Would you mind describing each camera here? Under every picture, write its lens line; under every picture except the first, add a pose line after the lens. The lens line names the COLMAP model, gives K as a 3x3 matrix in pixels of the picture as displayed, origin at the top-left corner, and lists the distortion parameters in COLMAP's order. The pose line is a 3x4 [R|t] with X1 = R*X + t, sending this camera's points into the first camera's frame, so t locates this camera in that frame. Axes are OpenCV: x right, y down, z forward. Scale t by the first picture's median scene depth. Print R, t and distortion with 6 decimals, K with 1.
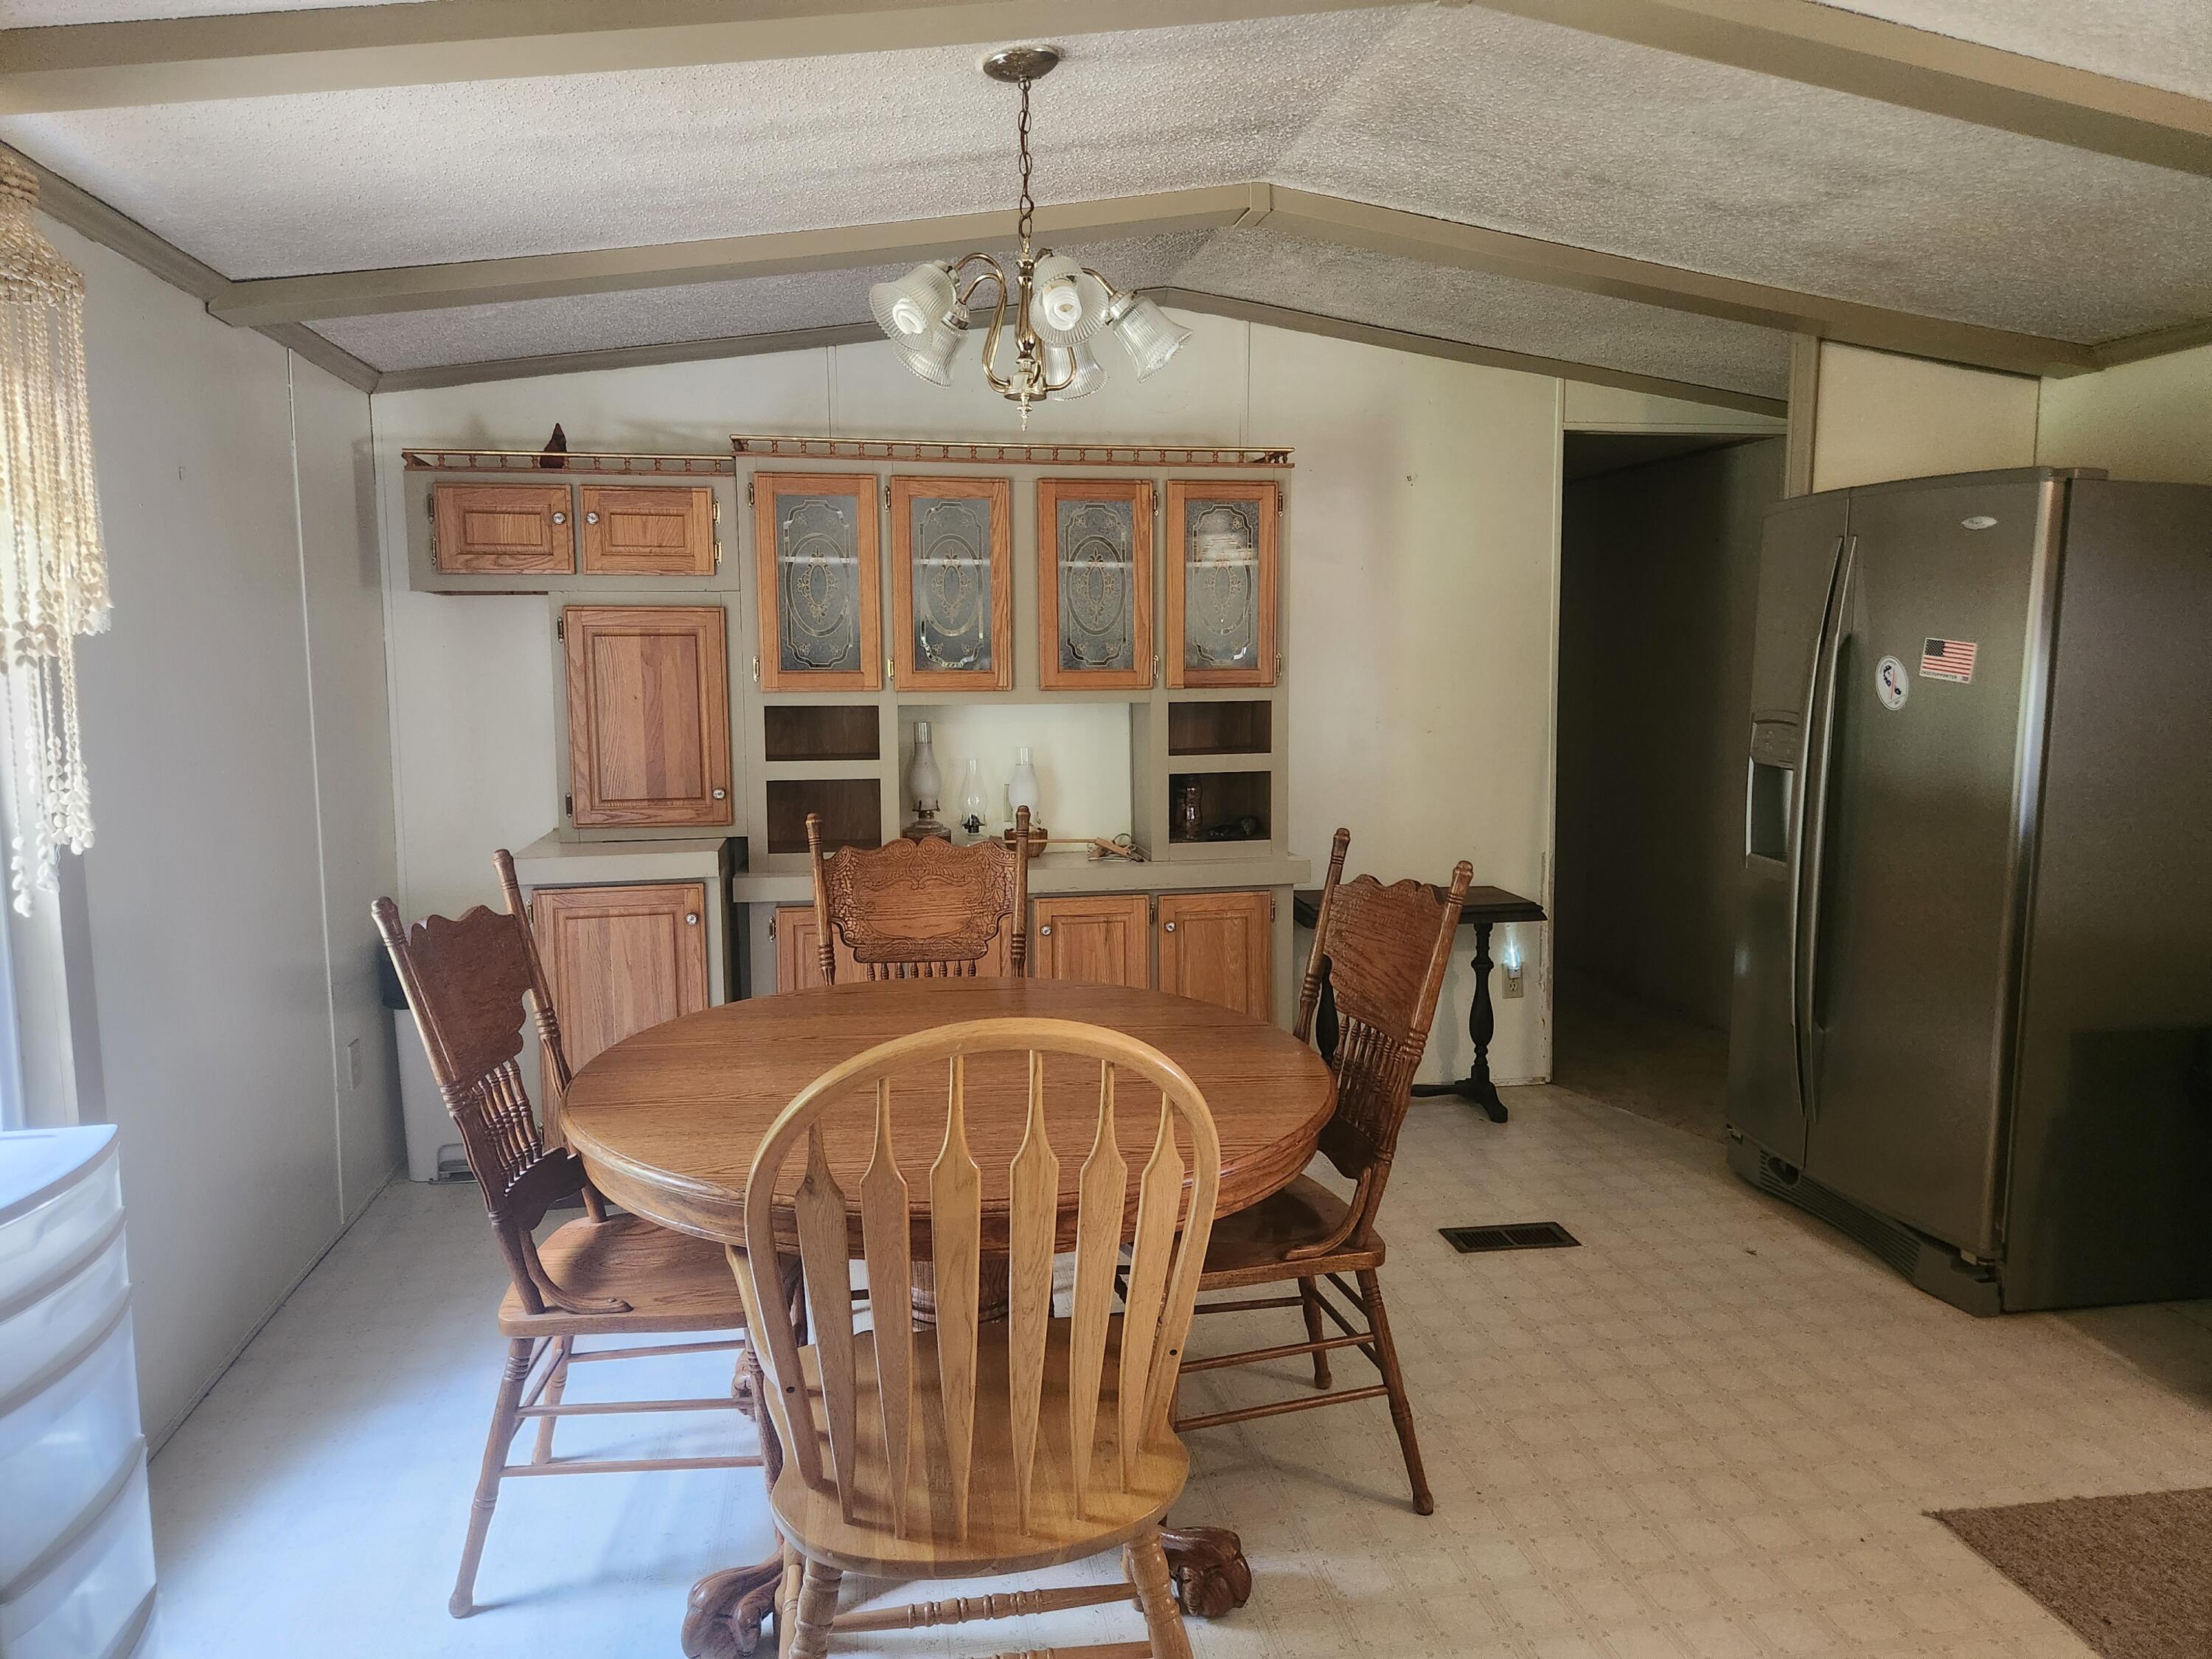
lens RADIAL K [[1475.4, 0, 1103.5], [0, 1475.4, 828.2], [0, 0, 1]] dist [0.034977, -0.003308]
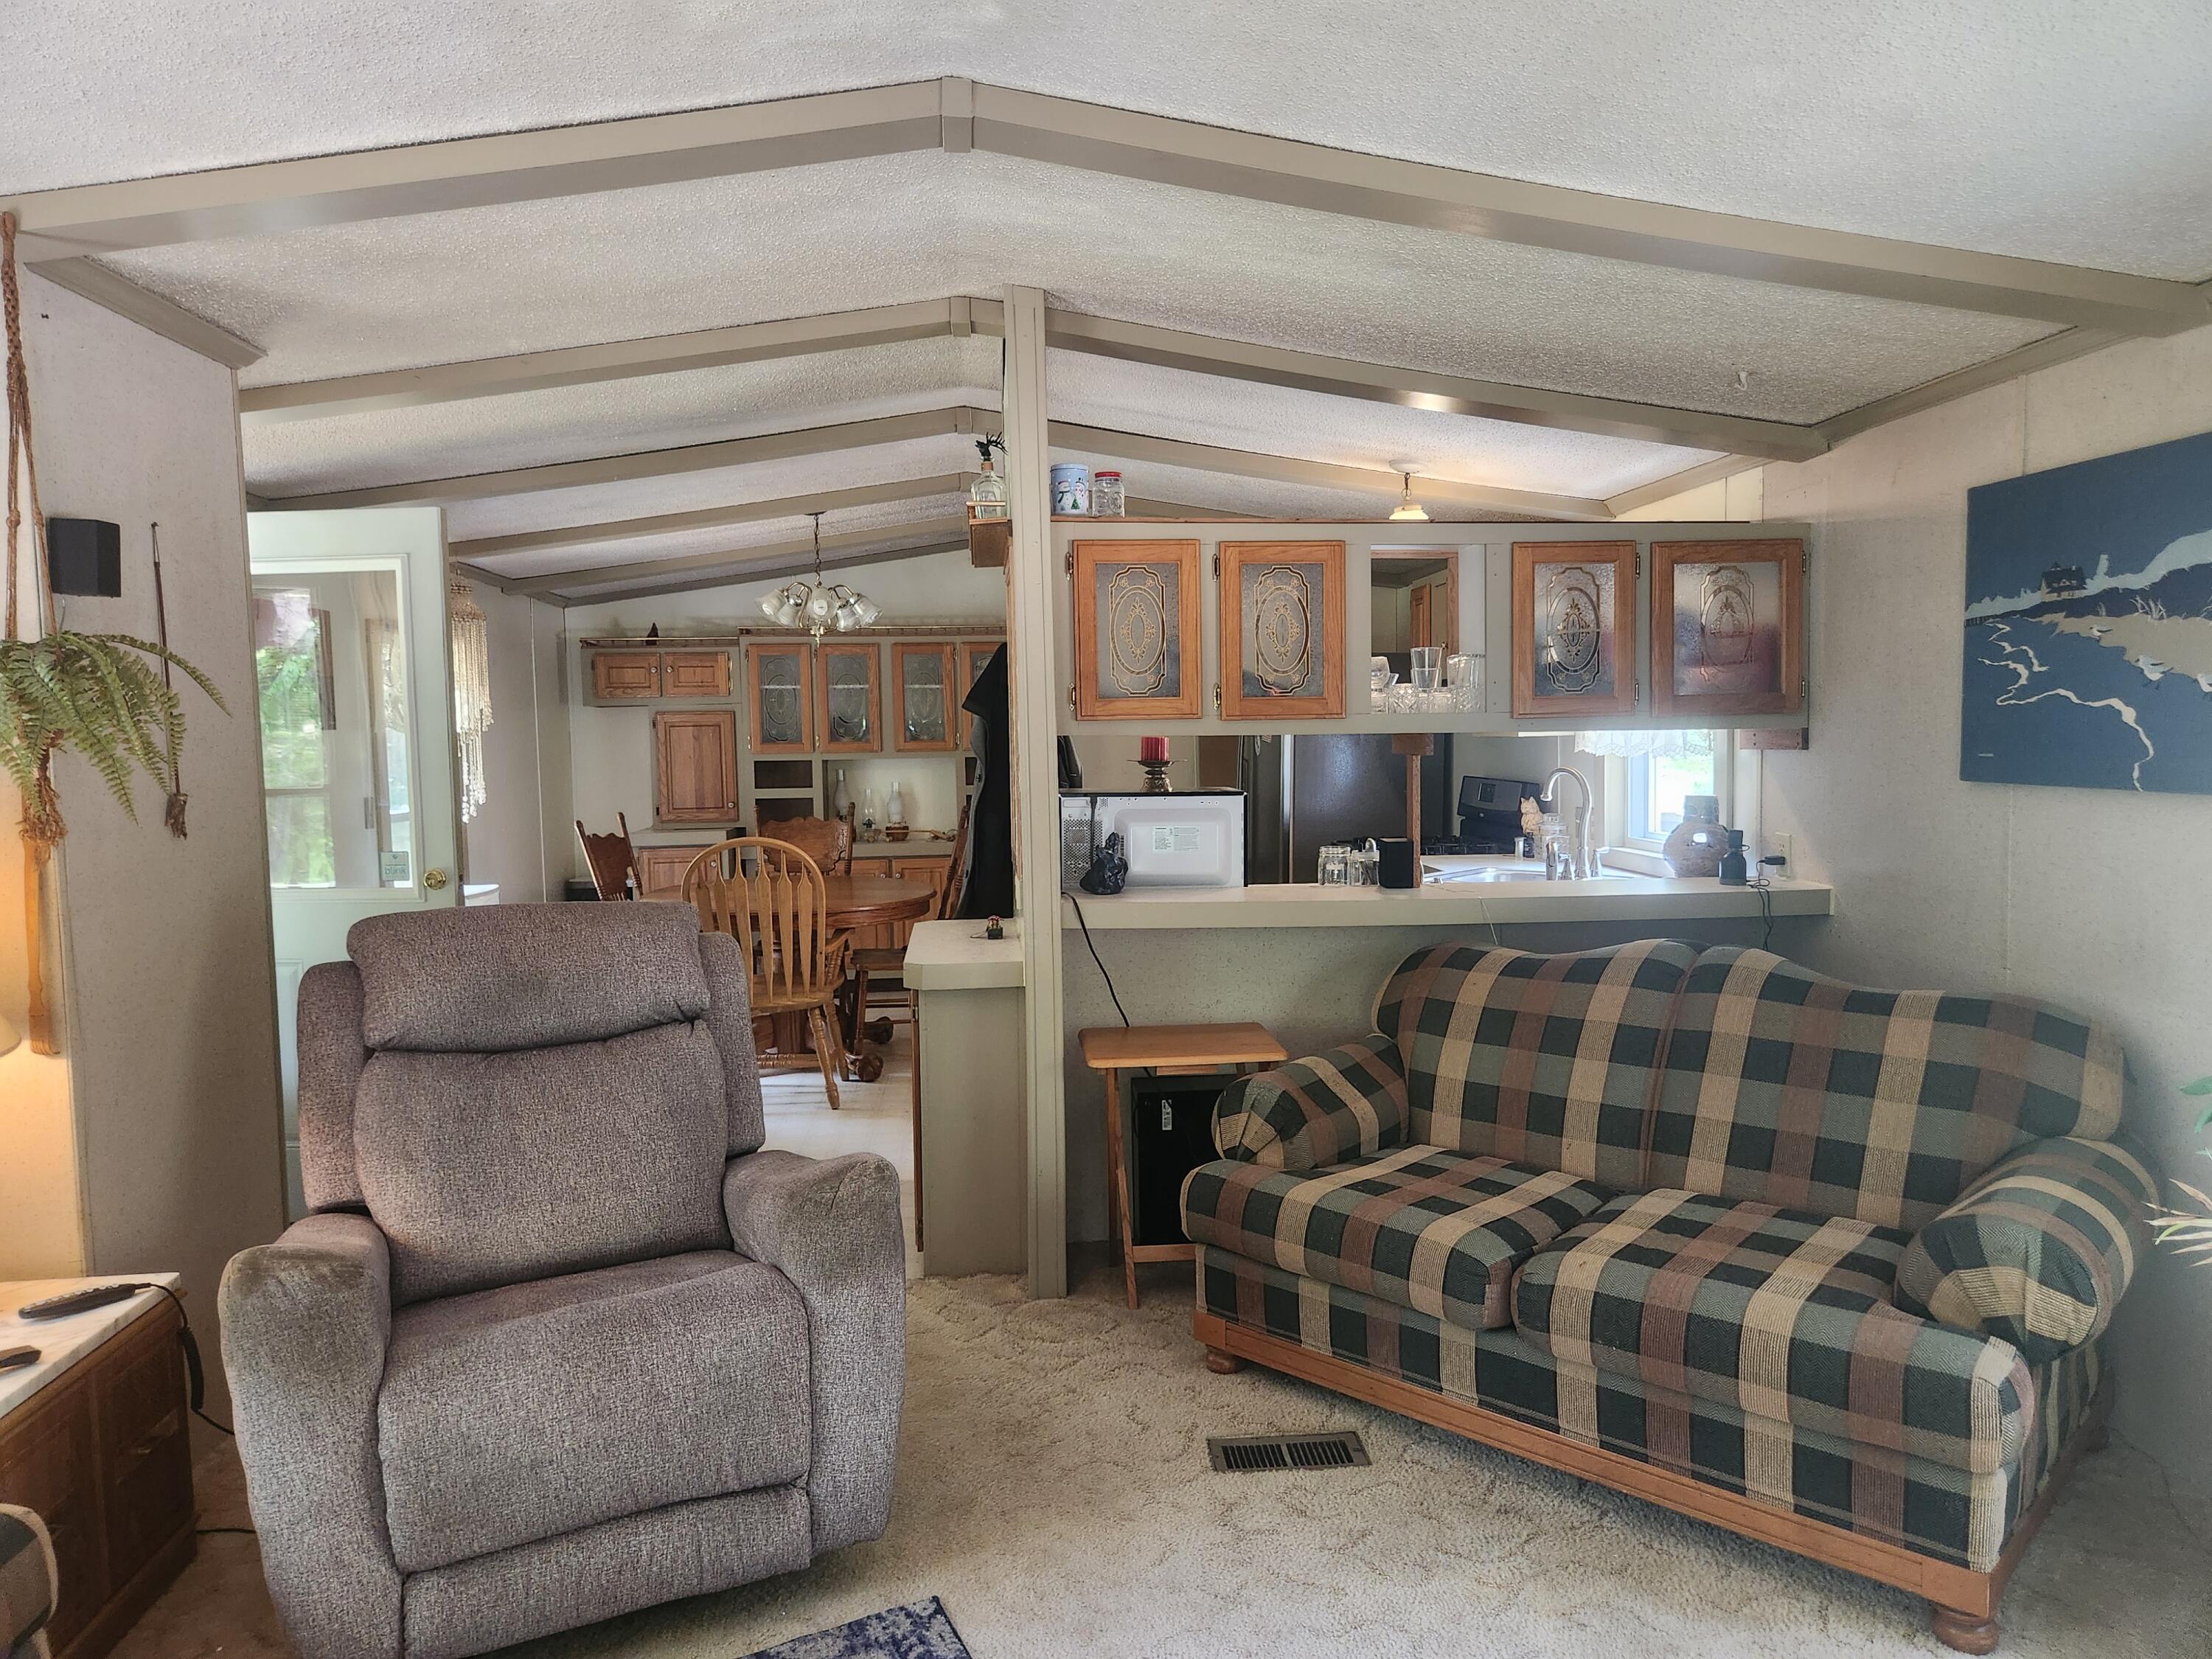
lens RADIAL K [[1475.4, 0, 1103.5], [0, 1475.4, 828.2], [0, 0, 1]] dist [0.034977, -0.003308]
pose [[0.996466, -0.007706, -0.083646, 0.403513], [0.003441, 0.998692, -0.051014, 0.110688], [0.083930, 0.050546, 0.995189, -0.928958]]
